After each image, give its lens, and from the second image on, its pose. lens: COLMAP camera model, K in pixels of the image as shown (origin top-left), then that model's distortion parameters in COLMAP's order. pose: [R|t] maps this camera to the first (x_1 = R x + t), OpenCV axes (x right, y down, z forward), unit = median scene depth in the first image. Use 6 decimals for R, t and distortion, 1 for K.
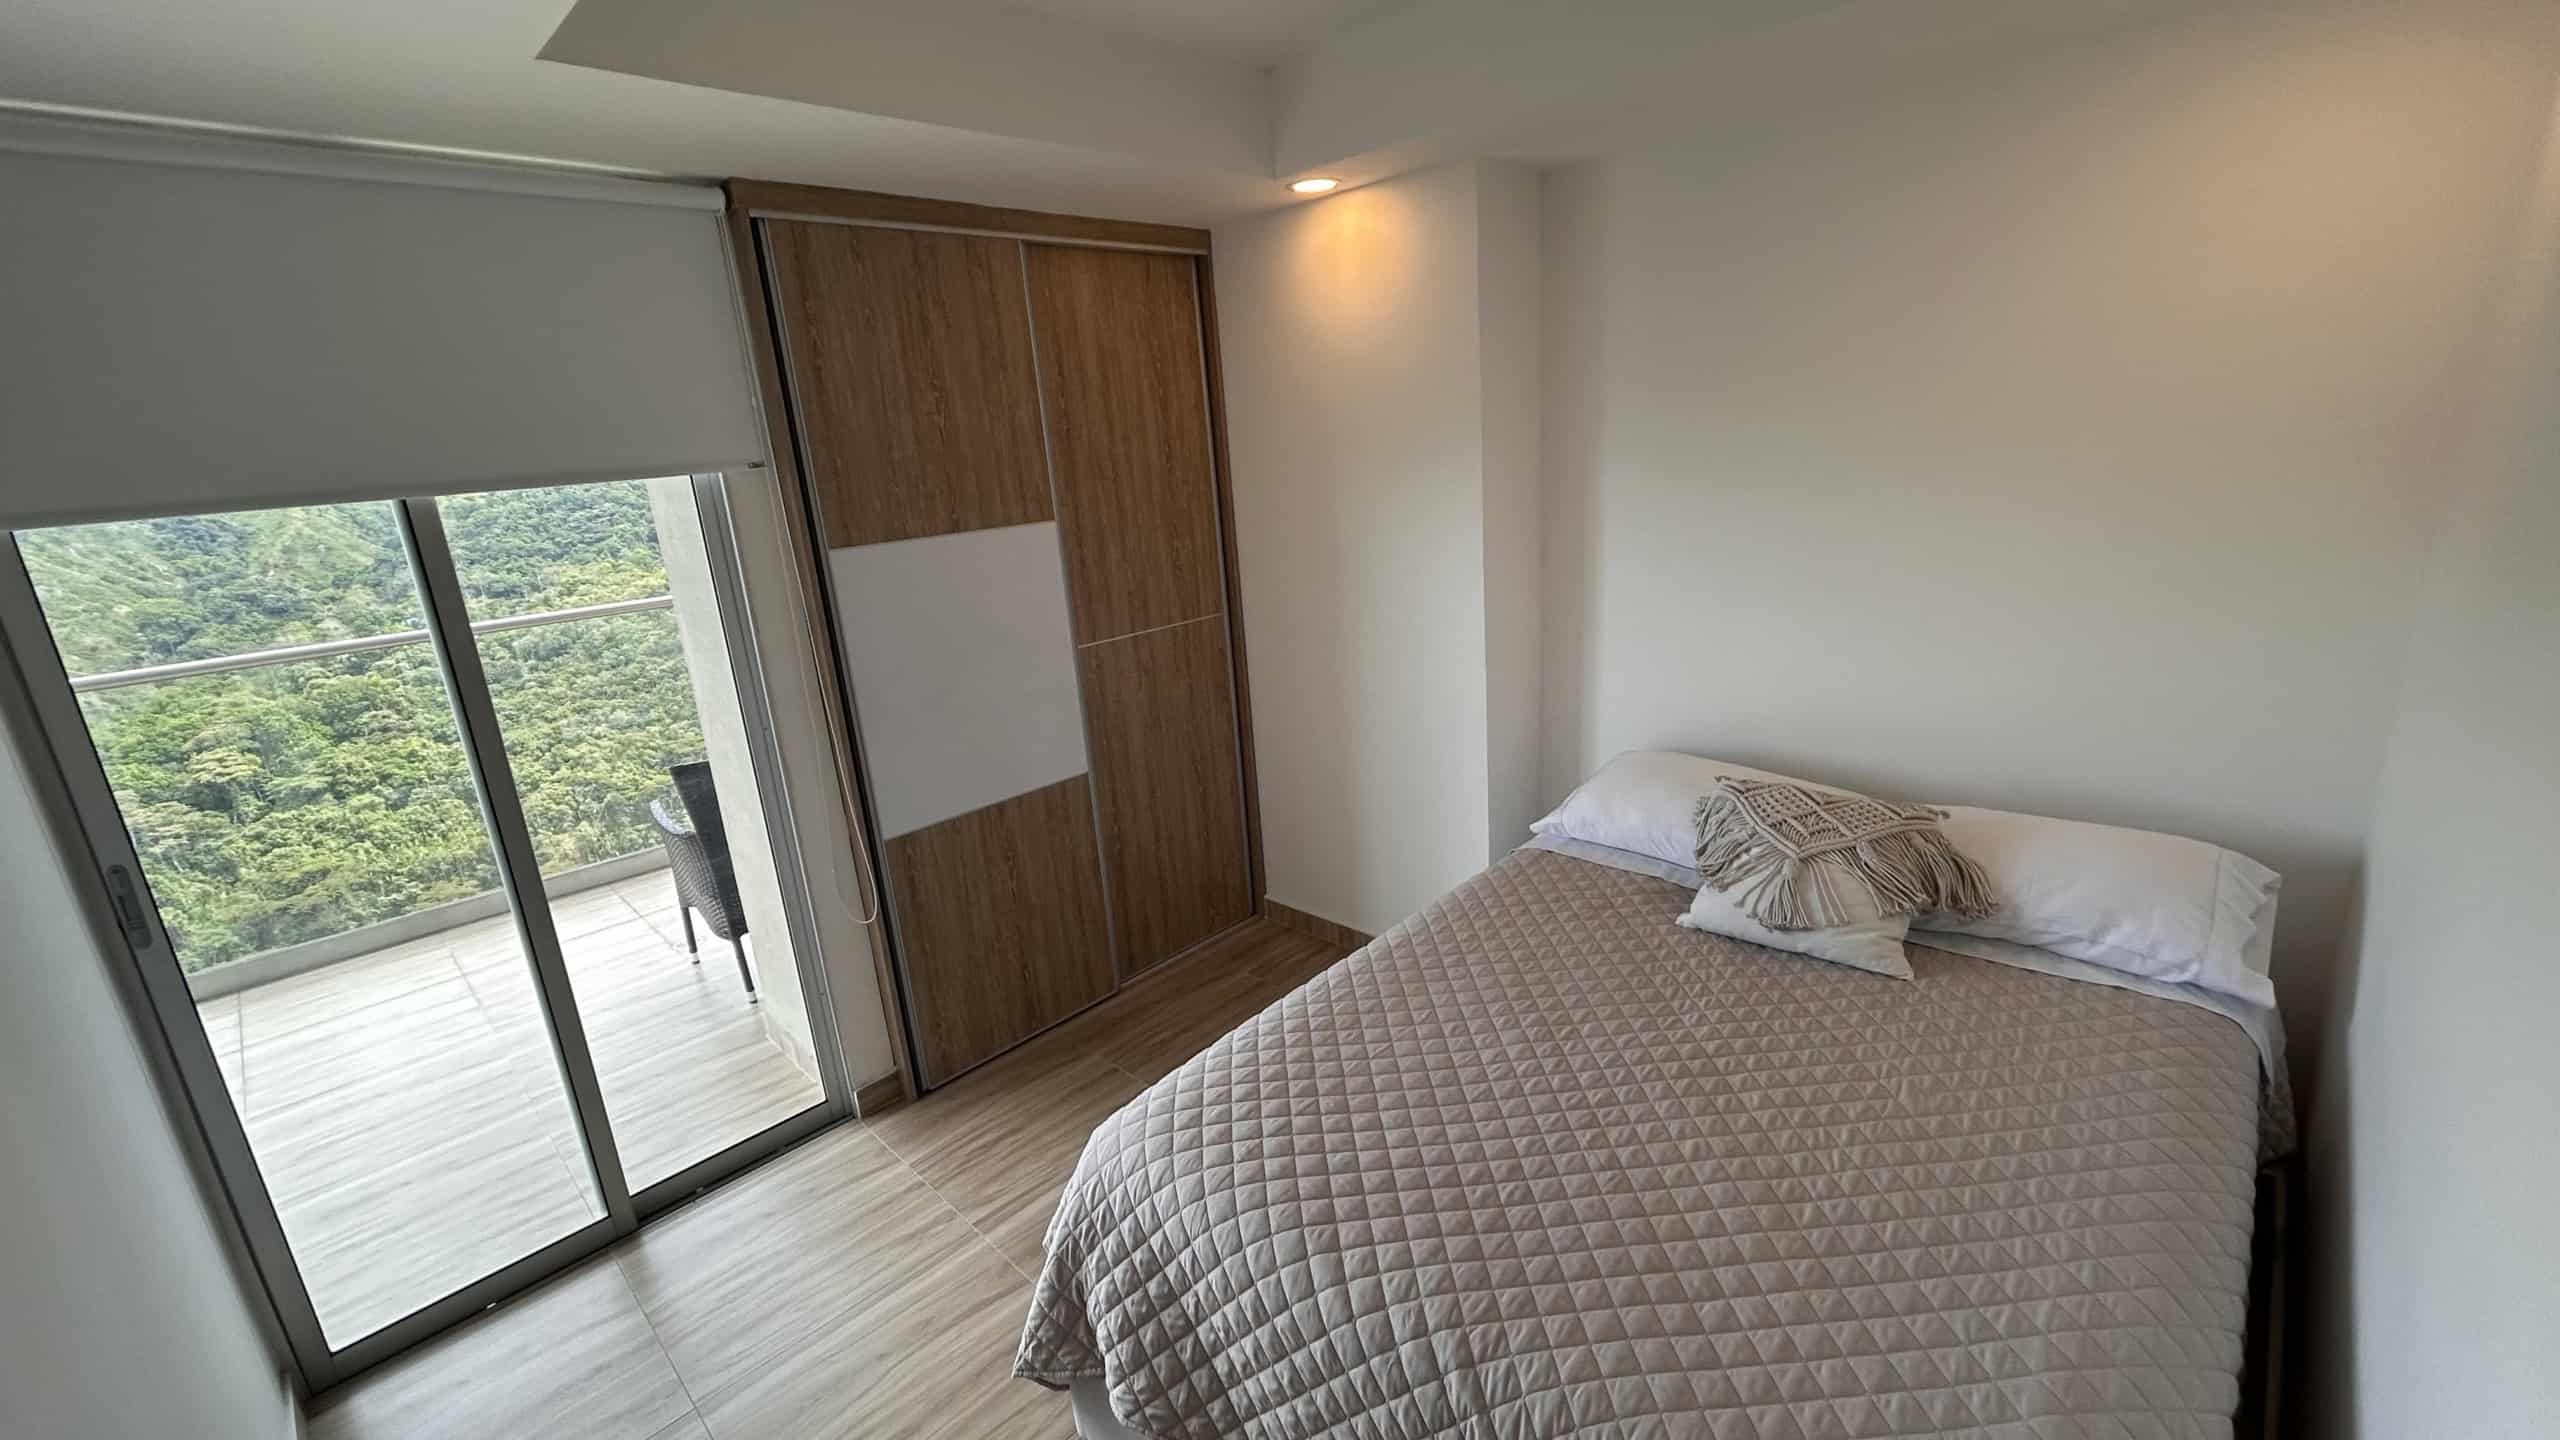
lens RADIAL K [[1028.4, 0, 1285.3], [0, 1028.4, 718.2], [0, 0, 1]] dist [-0.001872, 0.002345]
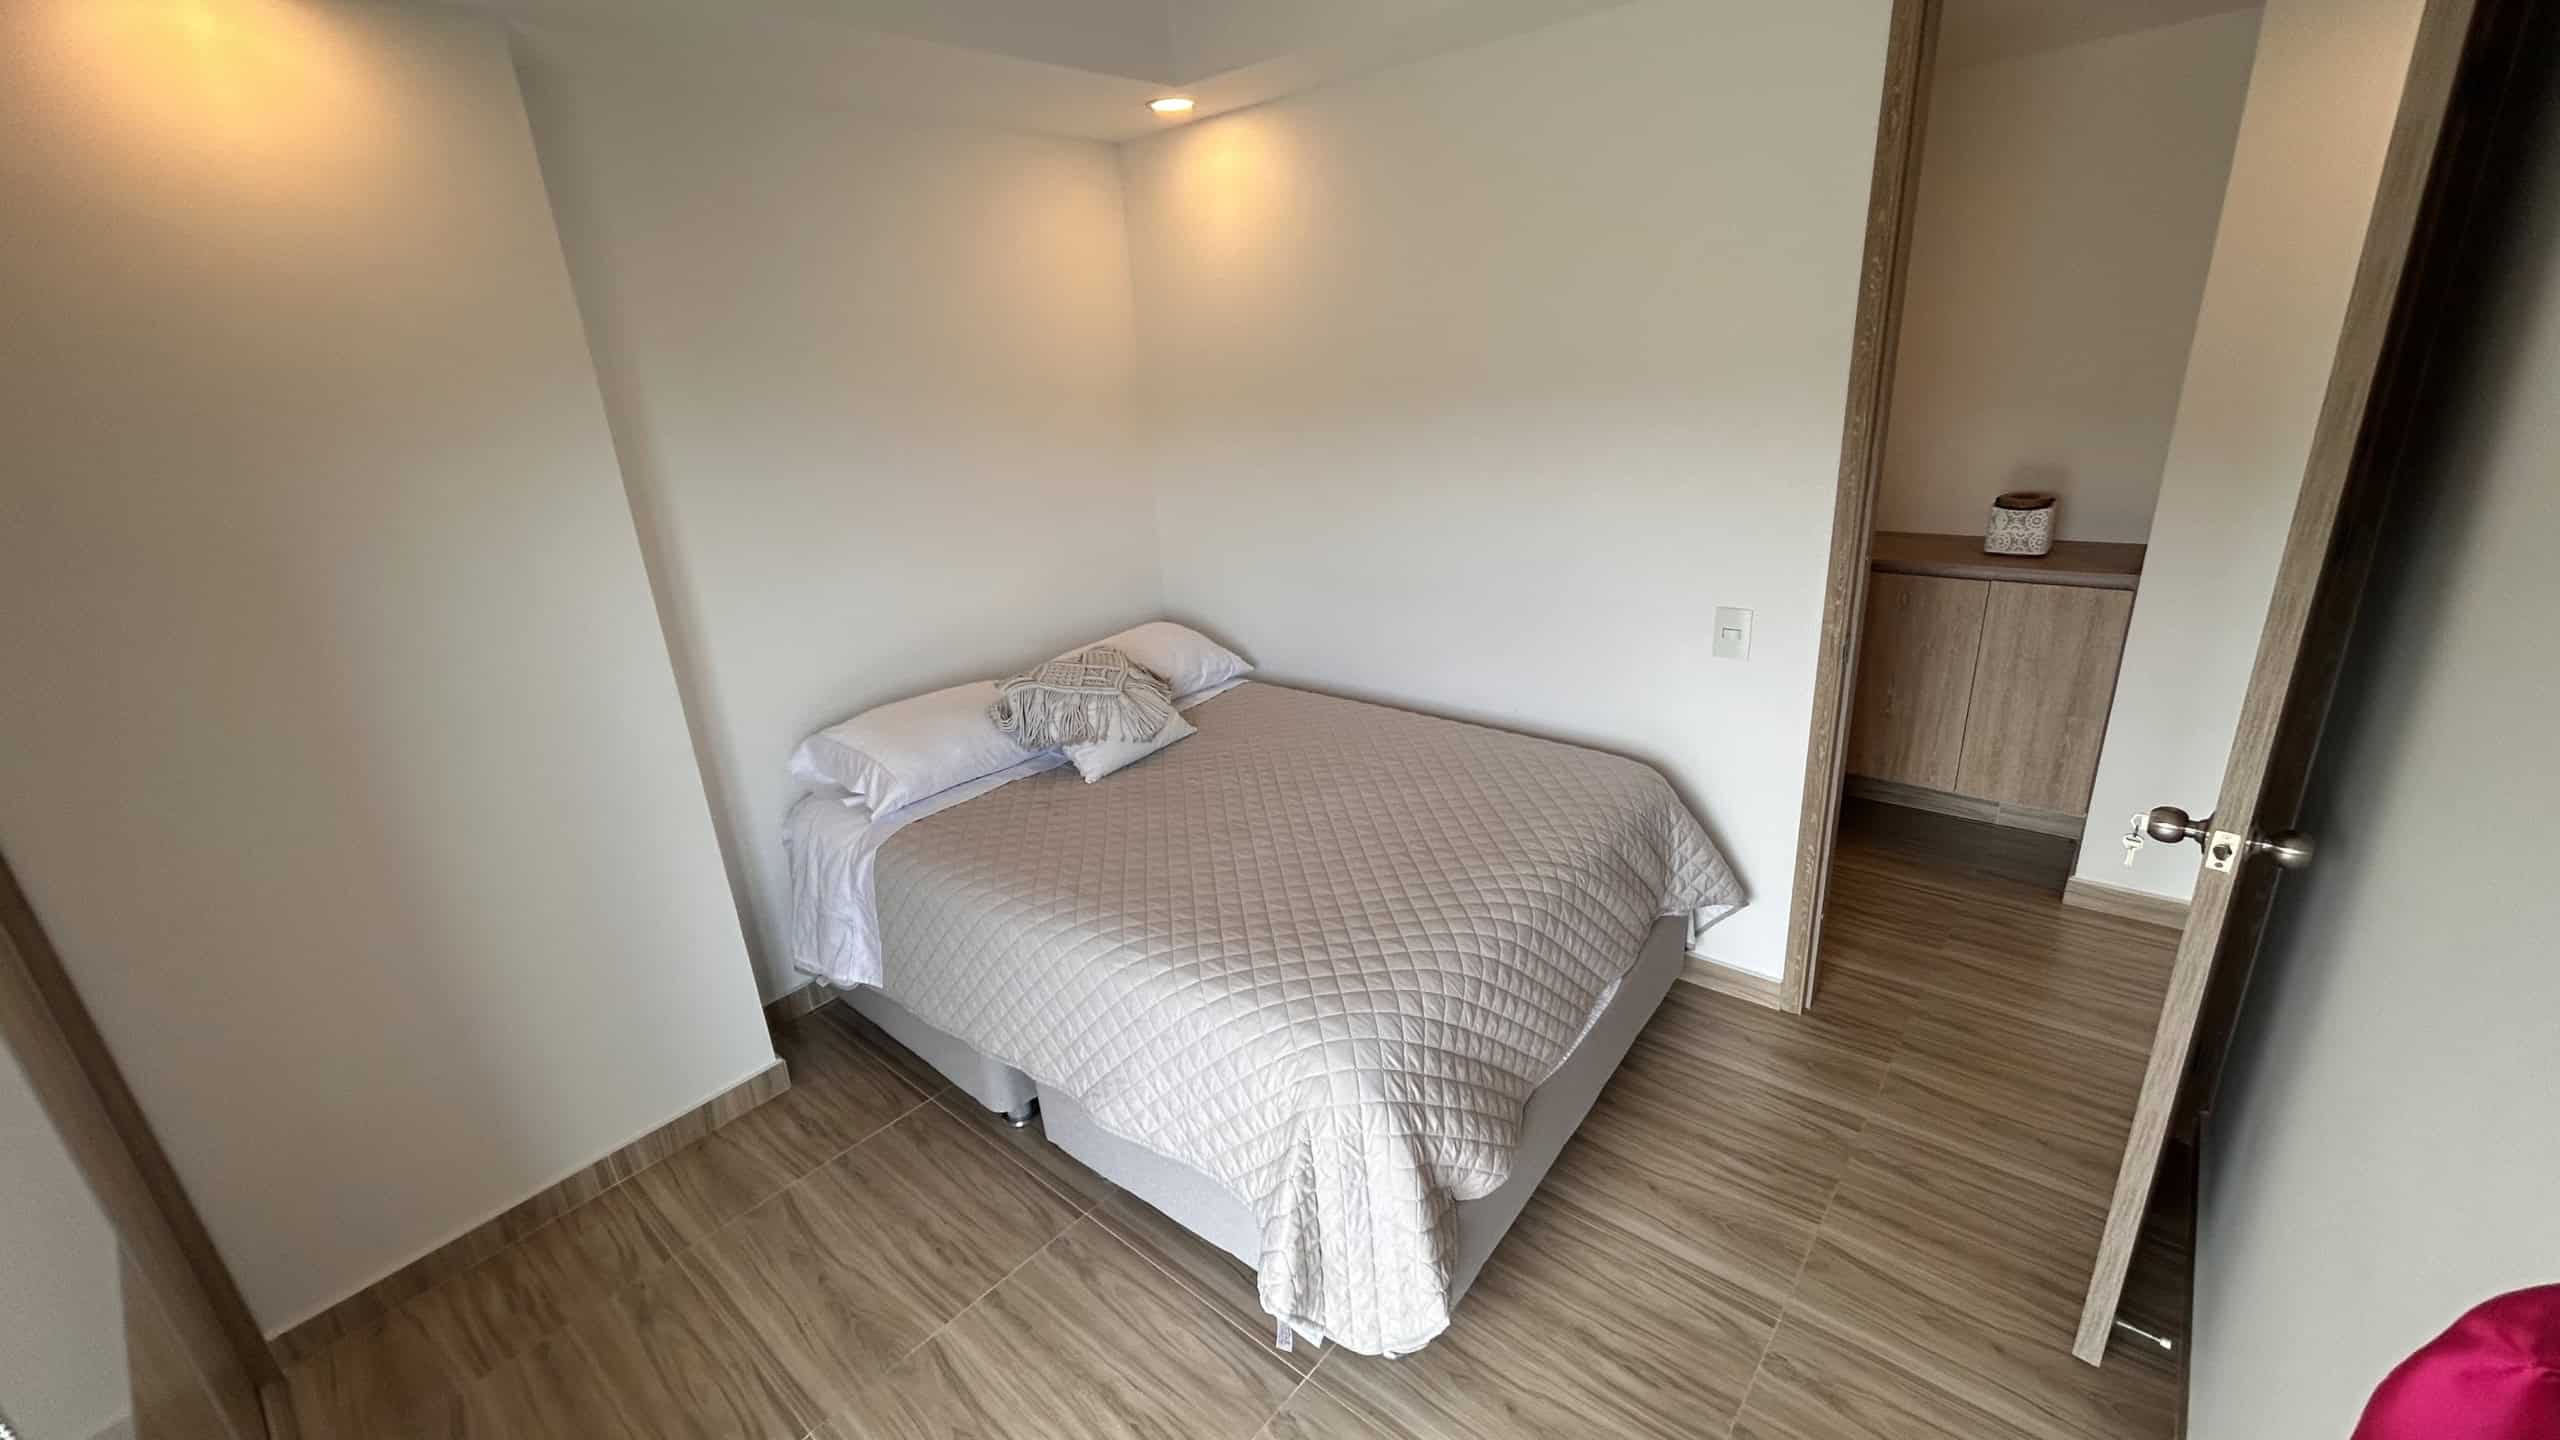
lens RADIAL K [[1028.4, 0, 1285.3], [0, 1028.4, 718.2], [0, 0, 1]] dist [-0.001872, 0.002345]
pose [[-0.049634, -0.279014, 0.959003, -0.100252], [0.330717, 0.901429, 0.279380, -0.017497], [-0.942424, 0.331025, 0.047533, 0.088090]]
